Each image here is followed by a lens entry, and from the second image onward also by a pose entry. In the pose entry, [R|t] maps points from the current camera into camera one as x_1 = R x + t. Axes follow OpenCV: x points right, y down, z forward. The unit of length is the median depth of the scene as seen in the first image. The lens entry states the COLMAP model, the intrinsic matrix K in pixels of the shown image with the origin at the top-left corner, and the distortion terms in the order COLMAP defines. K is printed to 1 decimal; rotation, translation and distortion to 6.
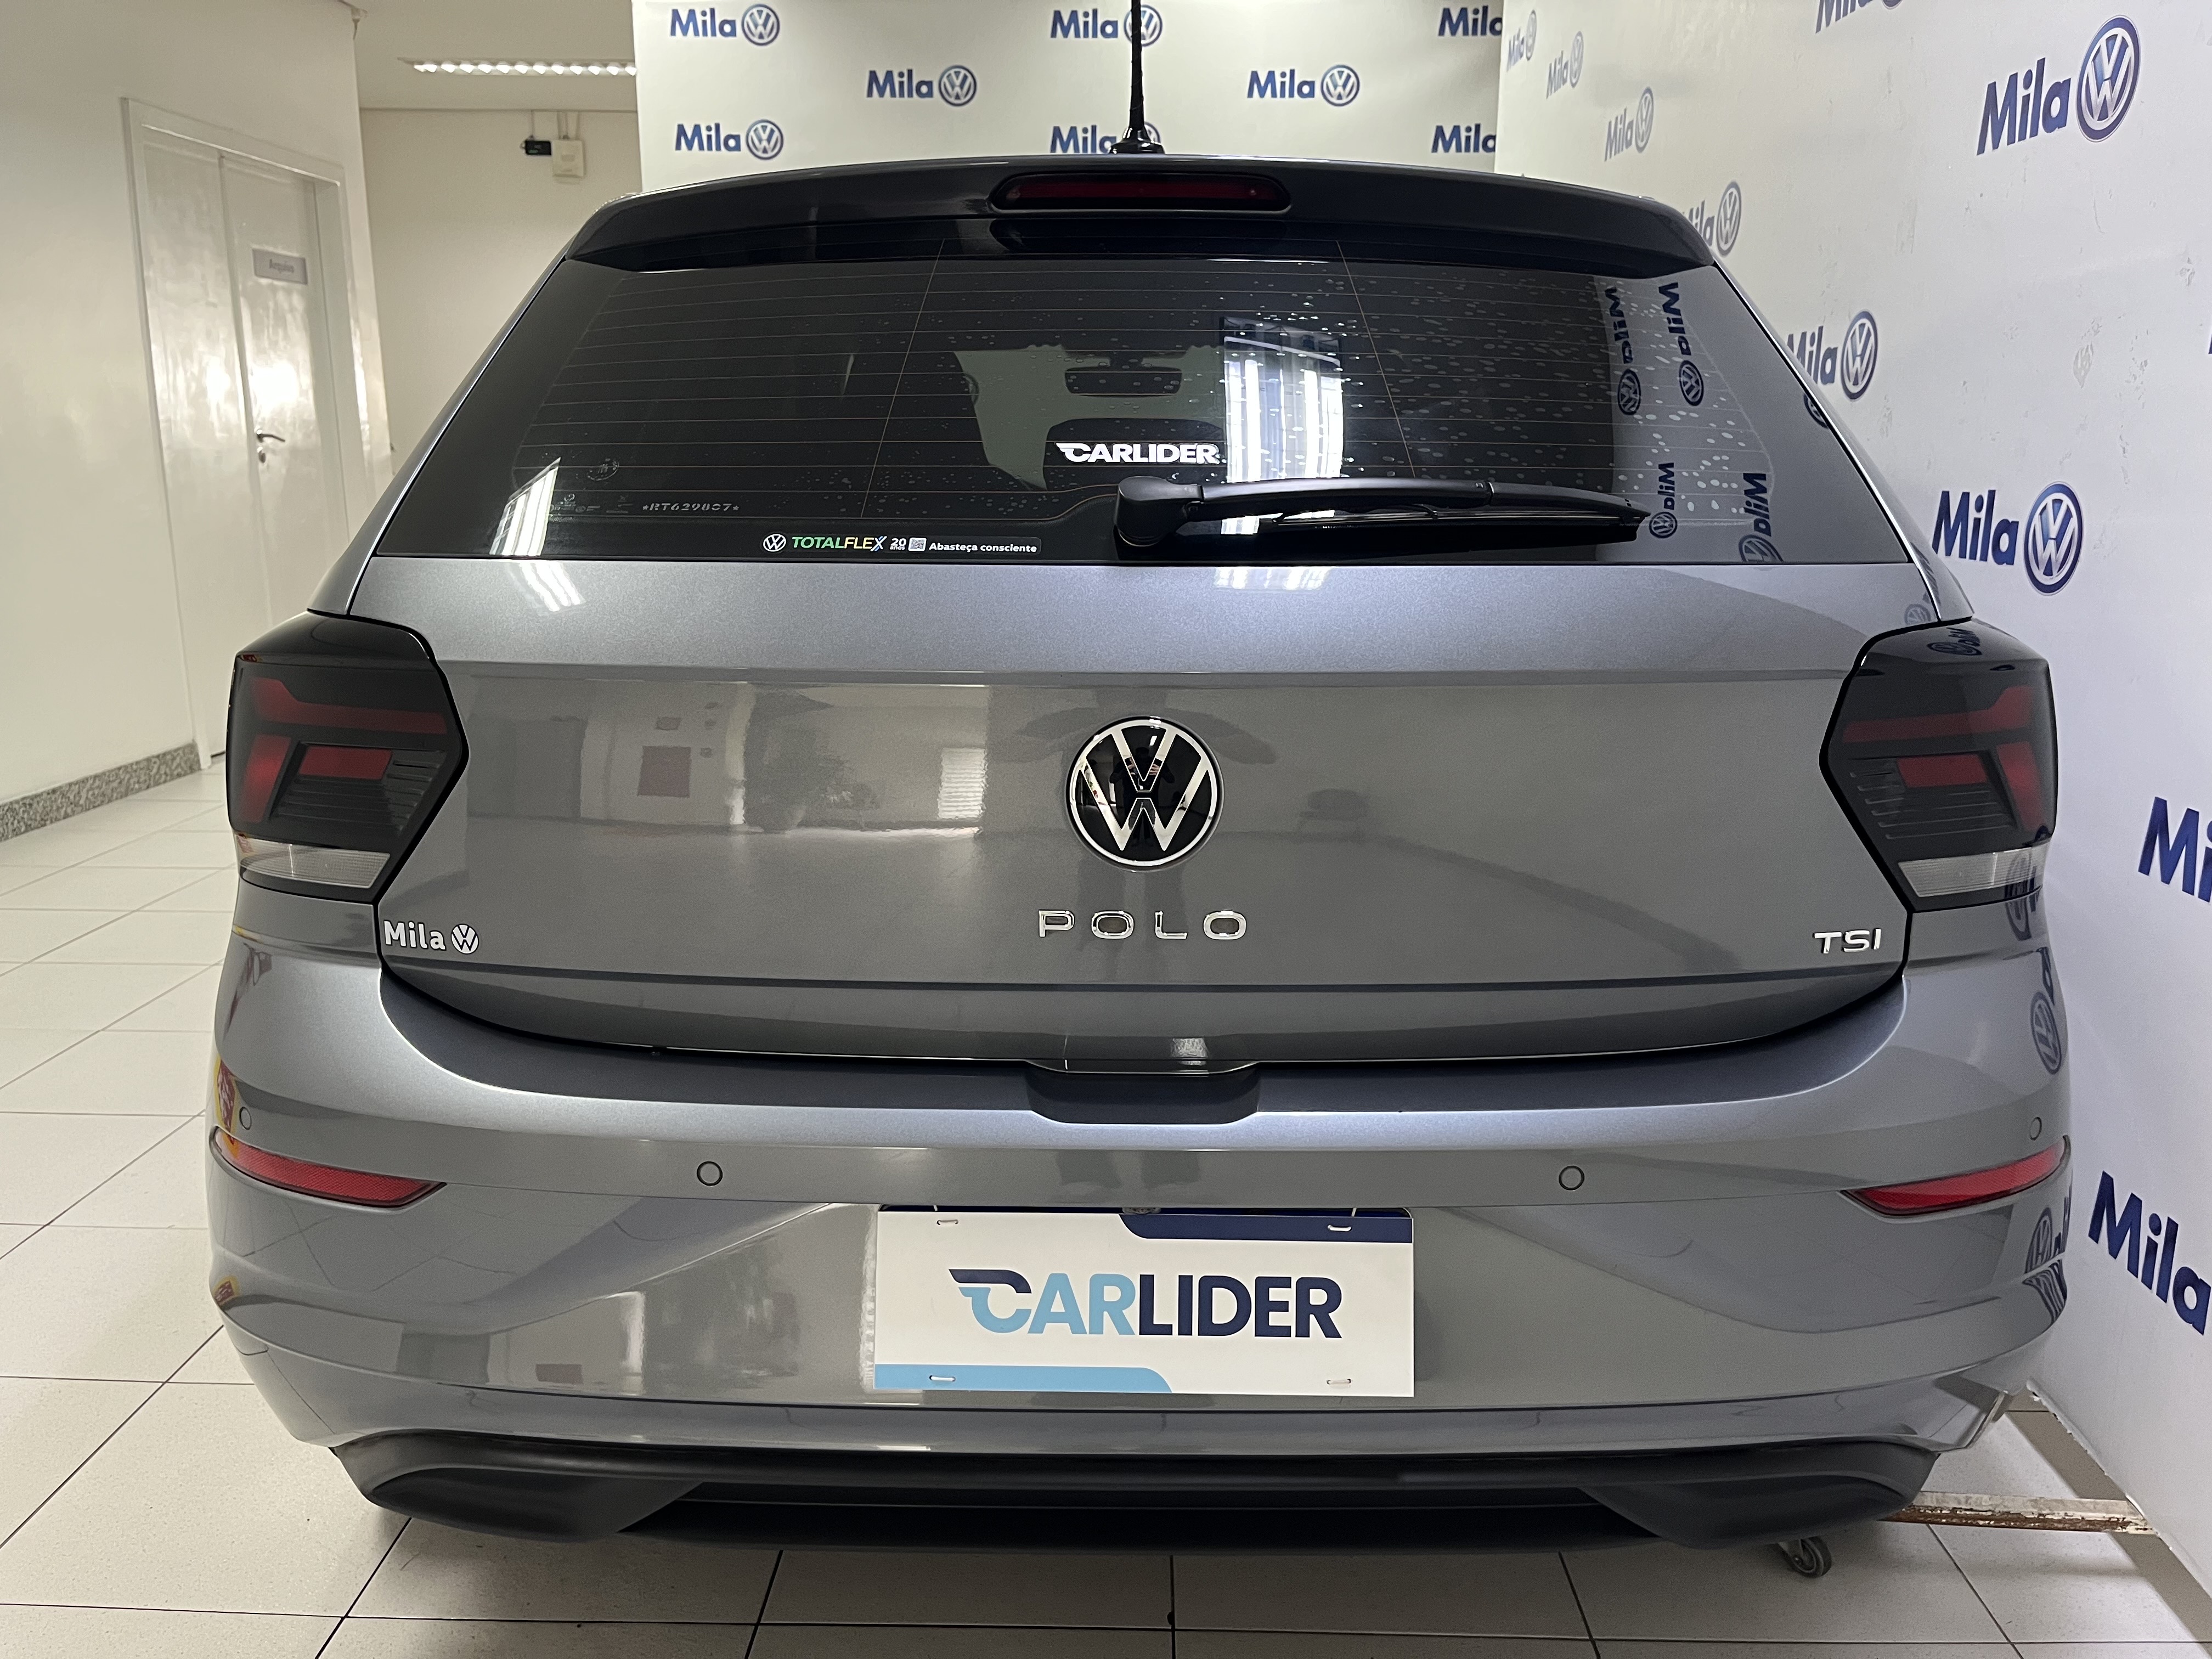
lens RADIAL K [[1709.8, 0, 1095.1], [0, 1709.8, 826.7], [0, 0, 1]] dist [0.018444, -0.049099]
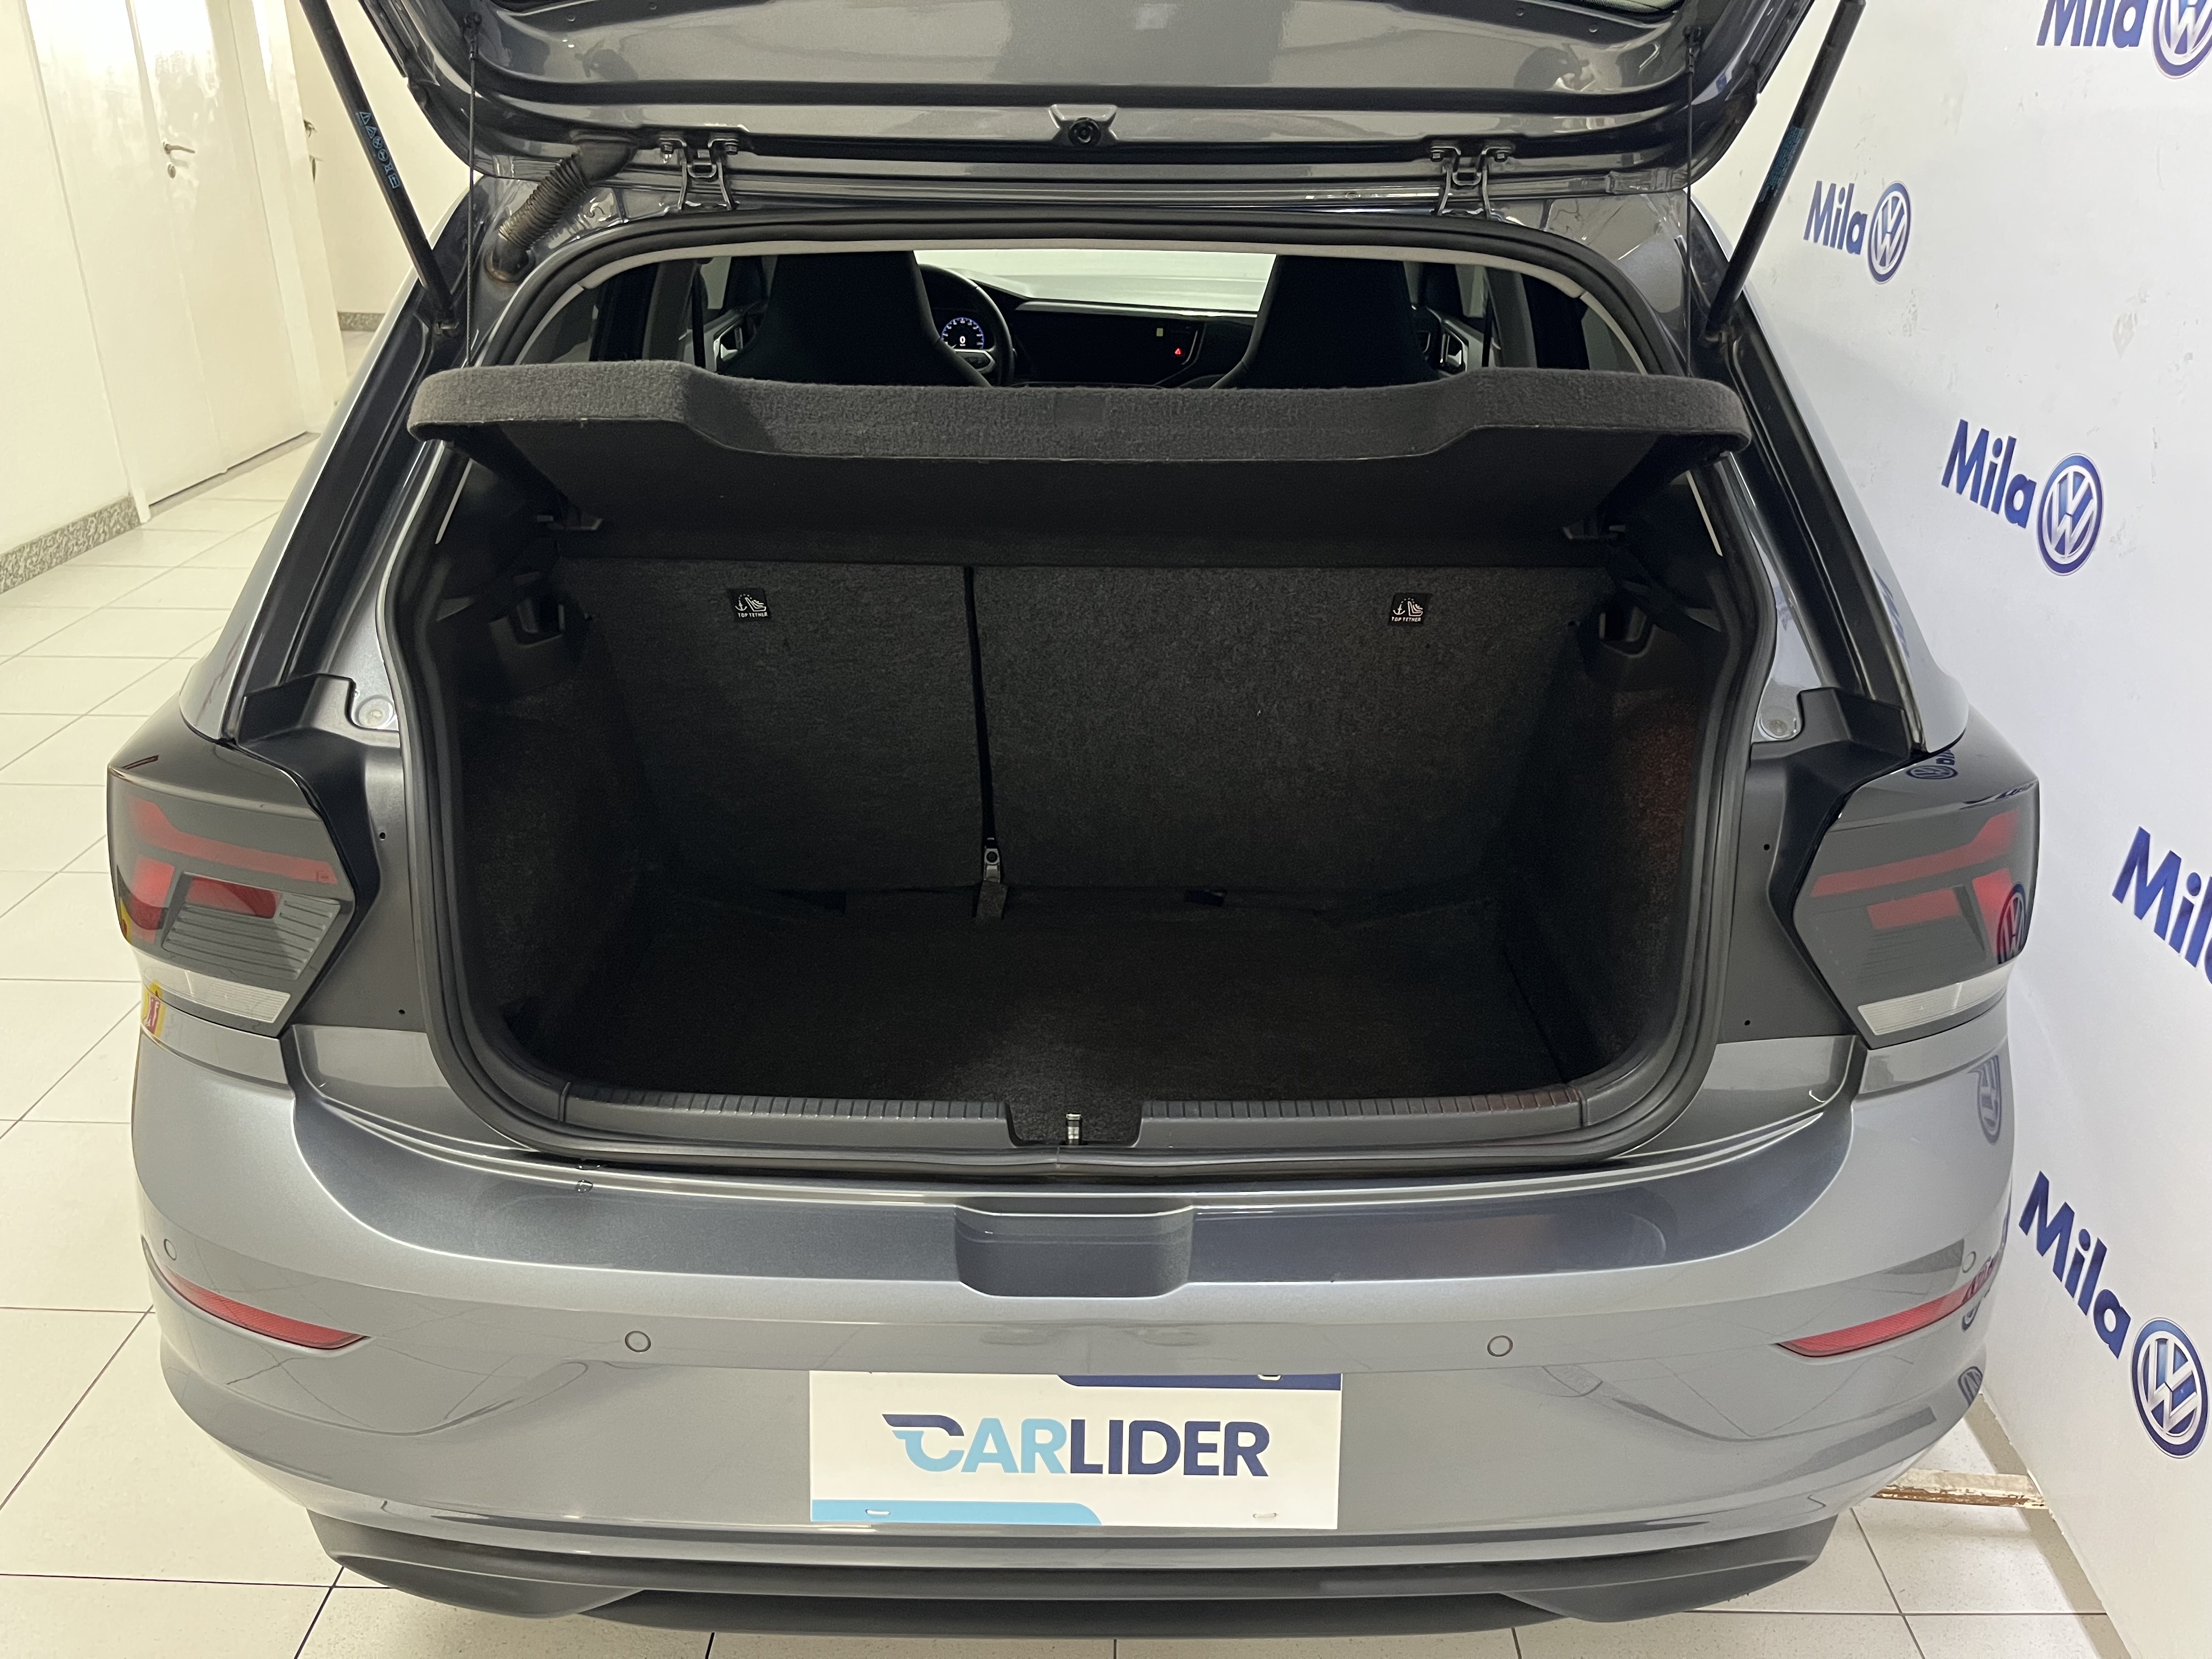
lens RADIAL K [[1709.8, 0, 1105.3], [0, 1709.8, 850.4], [0, 0, 1]] dist [0.018444, -0.049099]
pose [[0.999937, 0.000384, 0.011256, 0.032585], [-0.002779, 0.976935, 0.213519, -0.264768], [-0.010915, -0.213537, 0.976874, 0.077095]]
